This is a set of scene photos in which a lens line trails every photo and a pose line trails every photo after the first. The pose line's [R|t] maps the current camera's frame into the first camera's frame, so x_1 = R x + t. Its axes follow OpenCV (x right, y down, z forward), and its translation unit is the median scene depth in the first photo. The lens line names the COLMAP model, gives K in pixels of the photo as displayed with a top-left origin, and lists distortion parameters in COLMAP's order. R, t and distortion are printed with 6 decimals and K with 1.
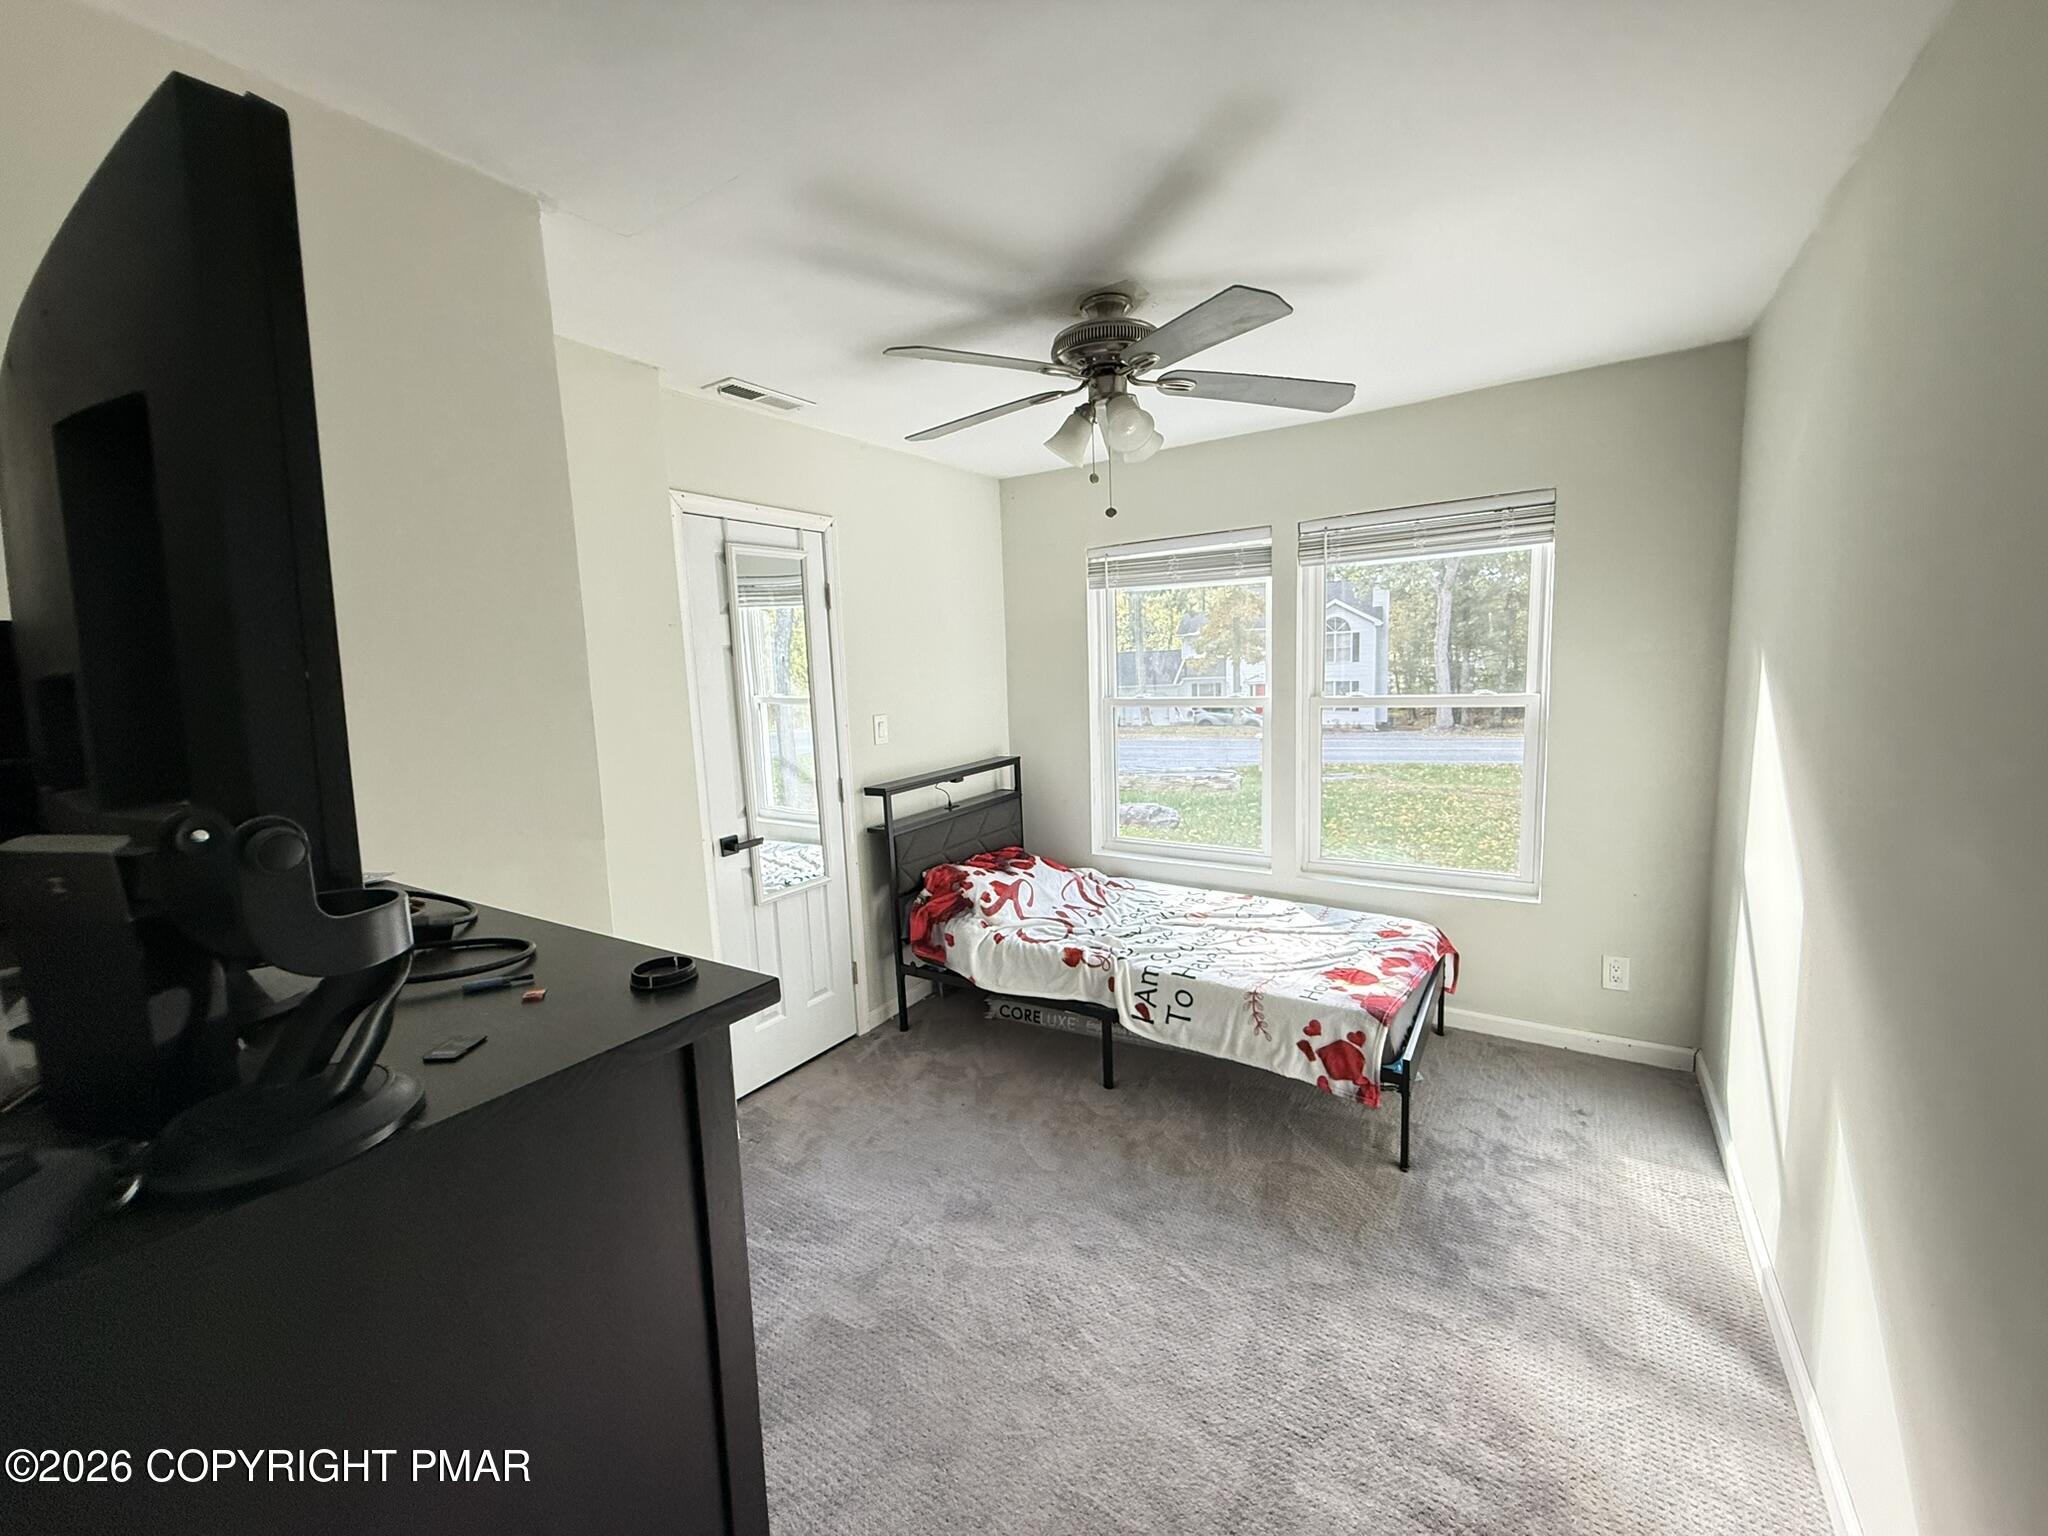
lens RADIAL K [[812.5, 0, 1018.7], [0, 812.5, 759.6], [0, 0, 1]] dist [0.002050, -0.000081]
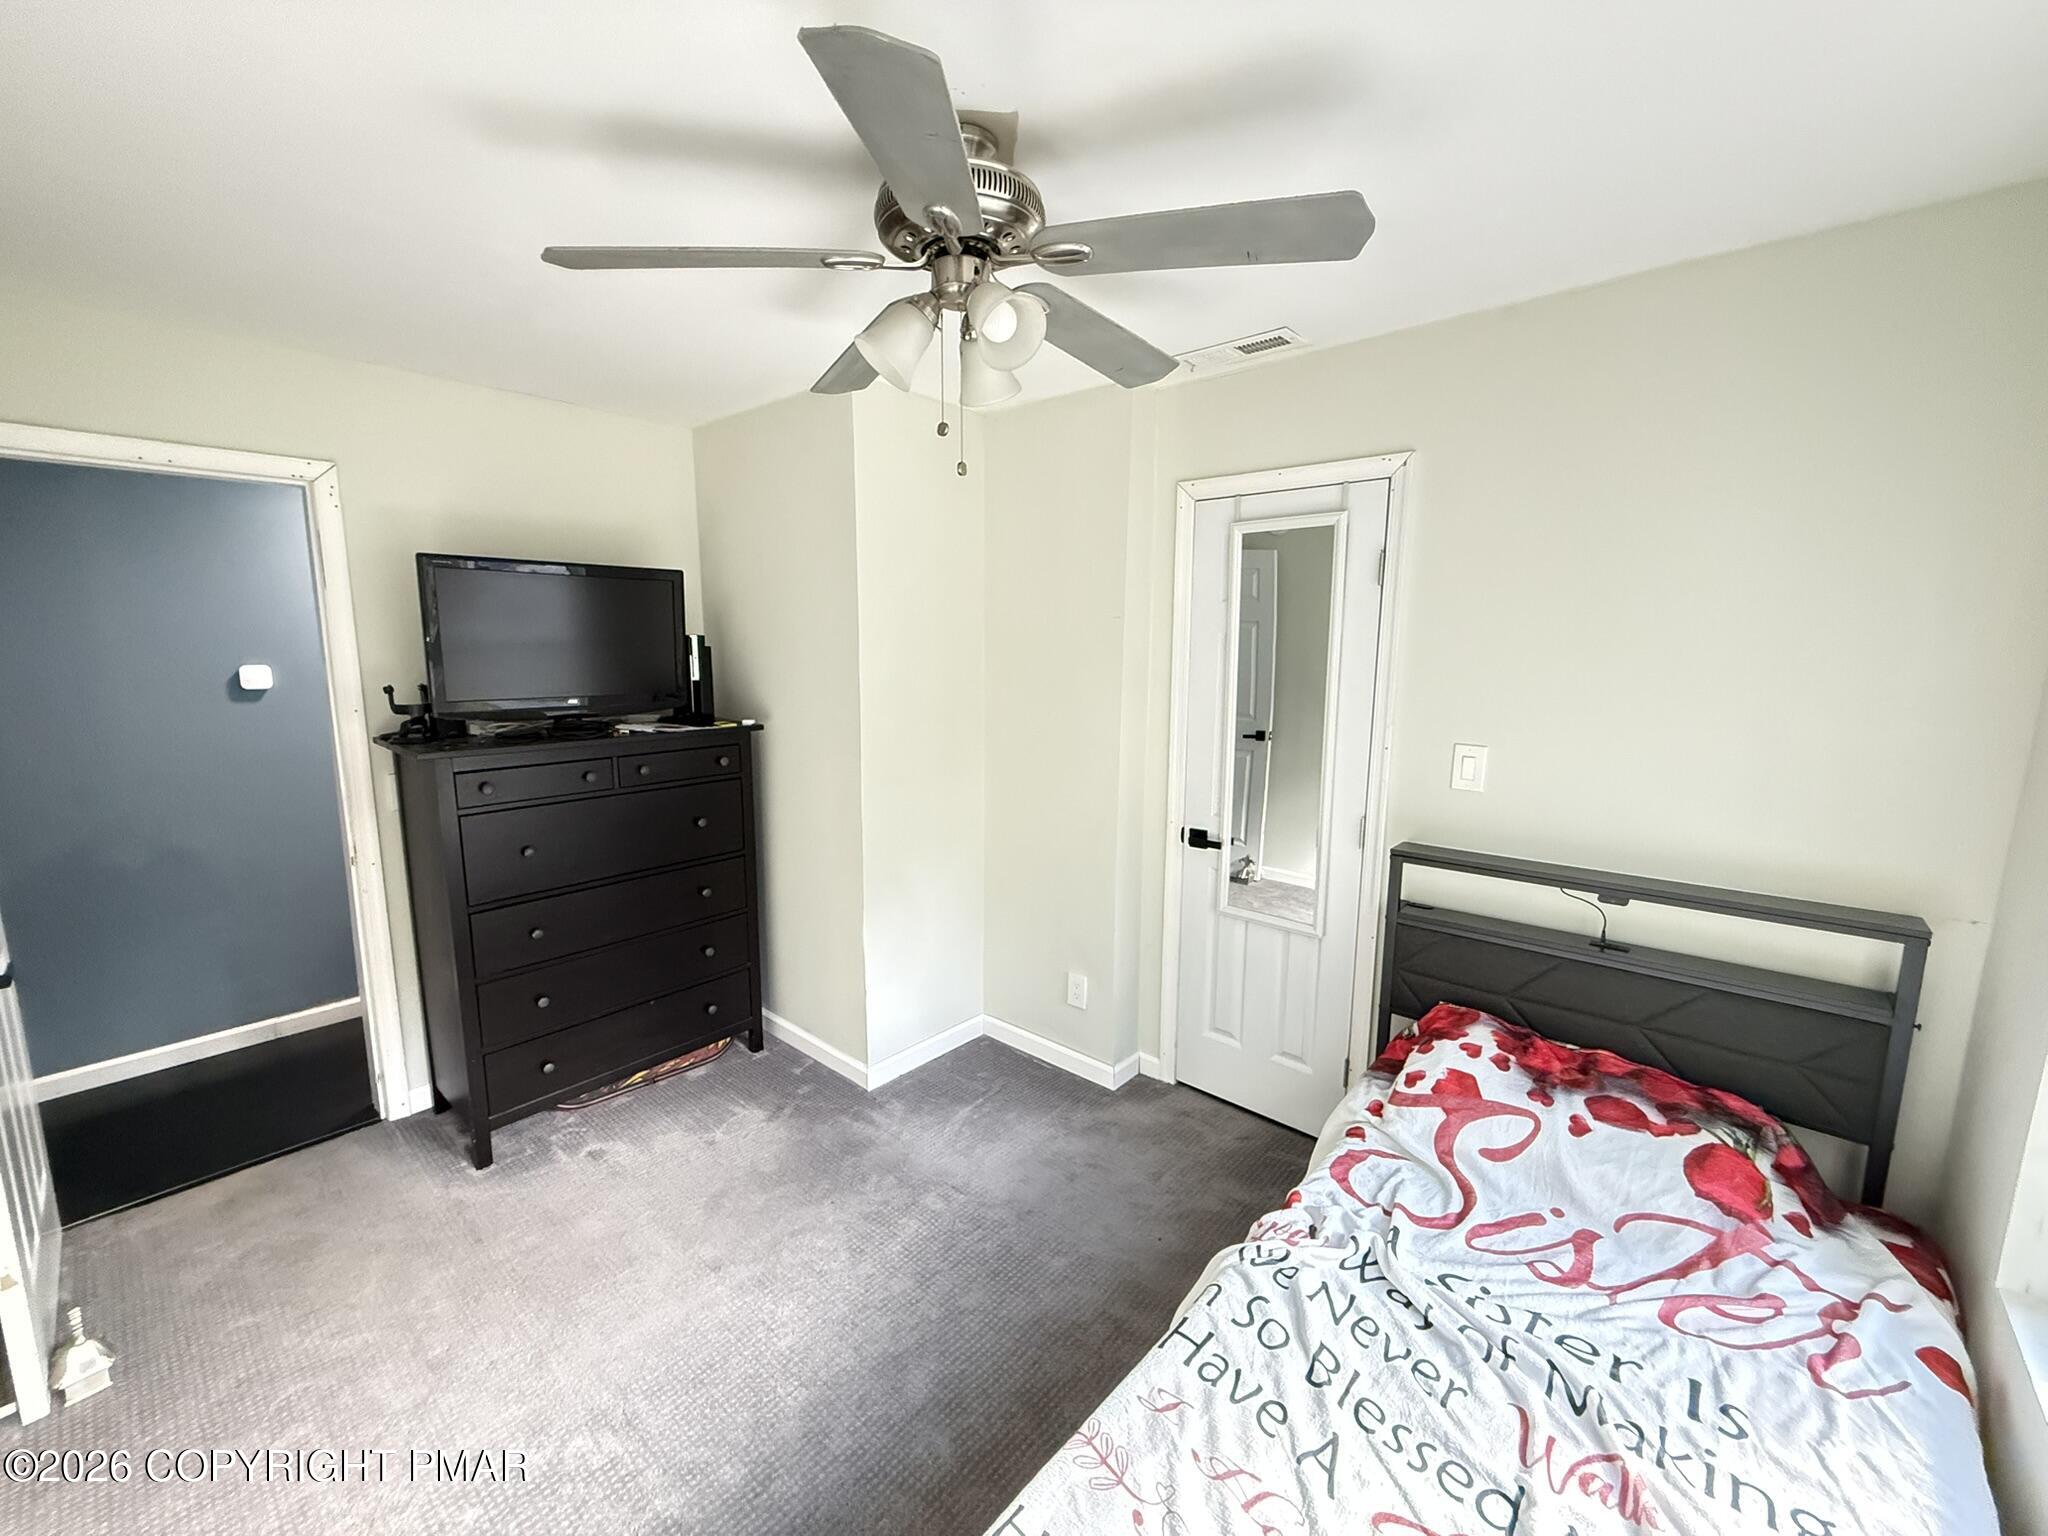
lens RADIAL K [[812.5, 0, 1018.5], [0, 812.5, 767.1], [0, 0, 1]] dist [0.002050, -0.000081]
pose [[-0.138467, 0.193631, -0.971254, 0.570224], [-0.121865, 0.969917, 0.210738, -0.147425], [0.982841, 0.147542, -0.110705, 0.820013]]
